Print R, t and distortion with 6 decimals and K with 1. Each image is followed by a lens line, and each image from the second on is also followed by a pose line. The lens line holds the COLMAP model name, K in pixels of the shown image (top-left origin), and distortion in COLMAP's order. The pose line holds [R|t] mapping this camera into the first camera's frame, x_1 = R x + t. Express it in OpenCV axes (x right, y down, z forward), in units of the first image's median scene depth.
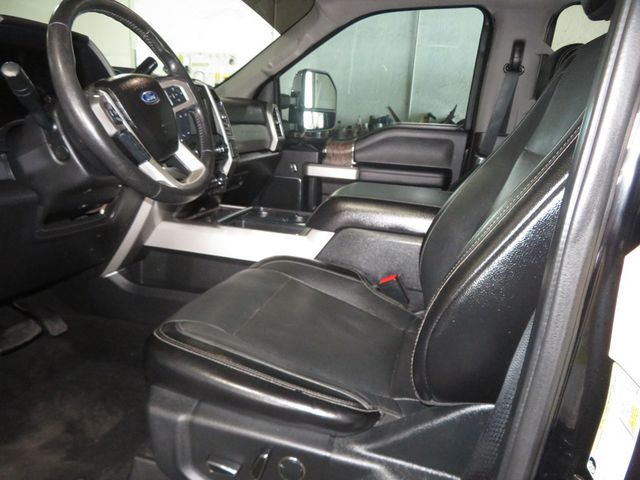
lens RADIAL K [[462.5, 0, 323.1], [0, 462.5, 238.2], [0, 0, 1]] dist [0.002116, 0.000321]
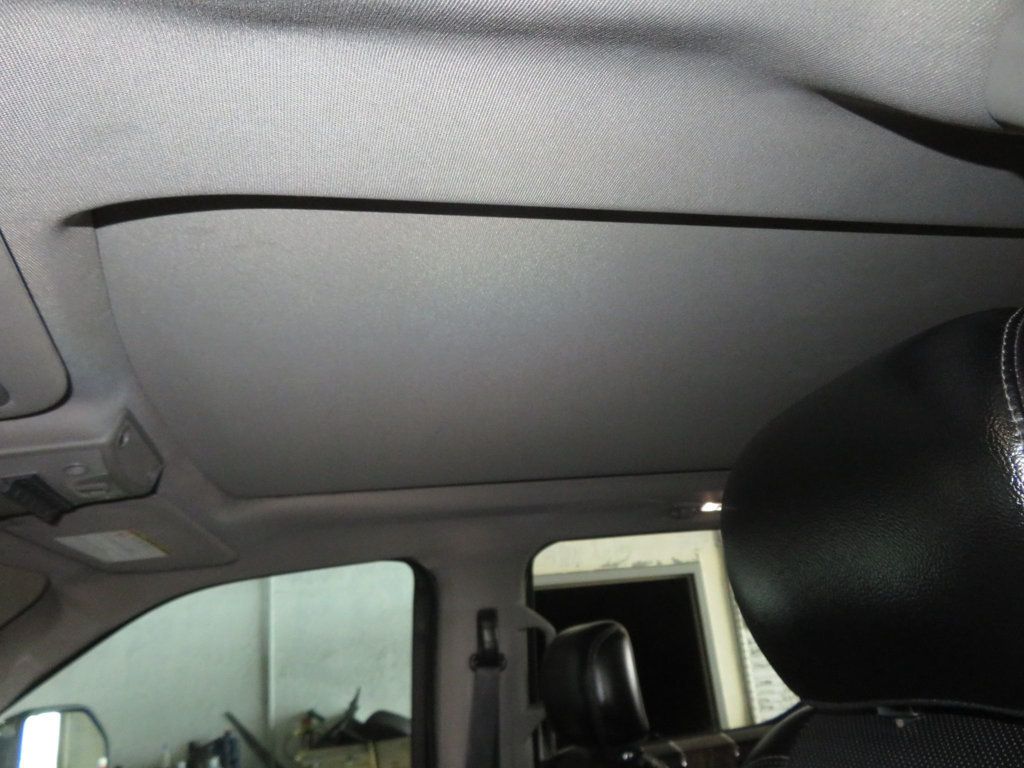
lens RADIAL K [[740.0, 0, 517.0], [0, 740.0, 381.1], [0, 0, 1]] dist [0.002116, 0.000321]
pose [[0.864463, 0.011346, 0.502568, 0.010157], [0.283363, 0.814779, -0.505806, -0.183764], [-0.415221, 0.579660, 0.701132, 0.202342]]
